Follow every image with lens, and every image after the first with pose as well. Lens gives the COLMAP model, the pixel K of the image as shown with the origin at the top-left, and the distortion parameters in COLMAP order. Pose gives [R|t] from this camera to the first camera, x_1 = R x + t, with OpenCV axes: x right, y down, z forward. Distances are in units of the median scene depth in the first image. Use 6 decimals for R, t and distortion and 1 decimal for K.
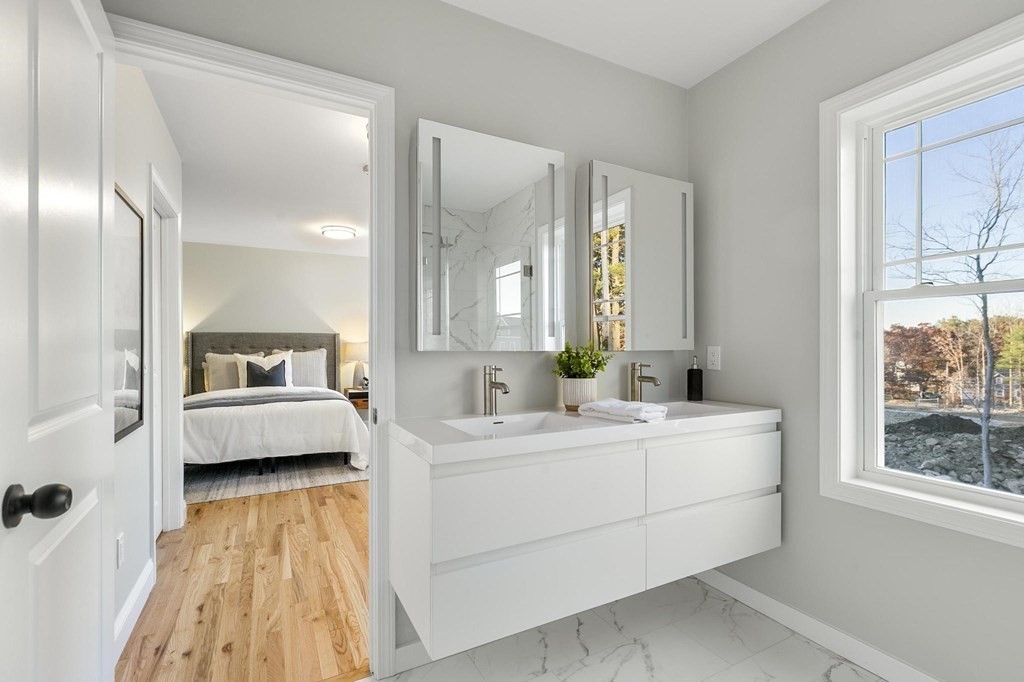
lens RADIAL K [[466.3, 0, 512.7], [0, 466.3, 345.6], [0, 0, 1]] dist [0.003689, 0.000436]
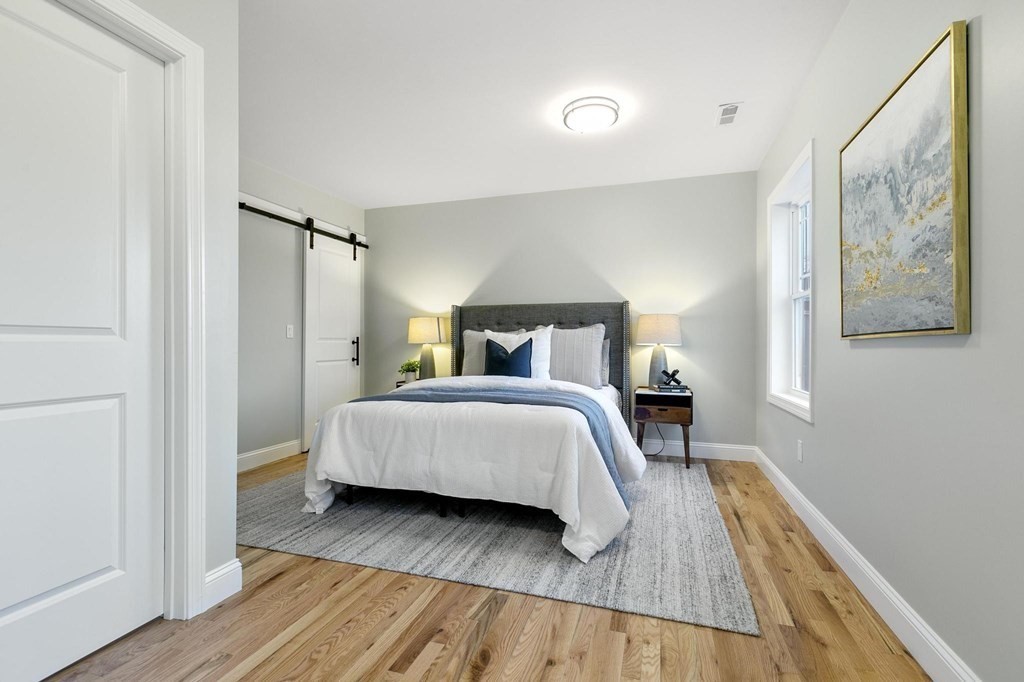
lens RADIAL K [[466.3, 0, 509.9], [0, 466.3, 345.5], [0, 0, 1]] dist [0.003689, 0.000436]
pose [[0.701010, 0.010073, -0.713080, -0.036931], [-0.003800, 0.999939, 0.010389, 0.041881], [0.713141, -0.004573, 0.701005, 0.613587]]
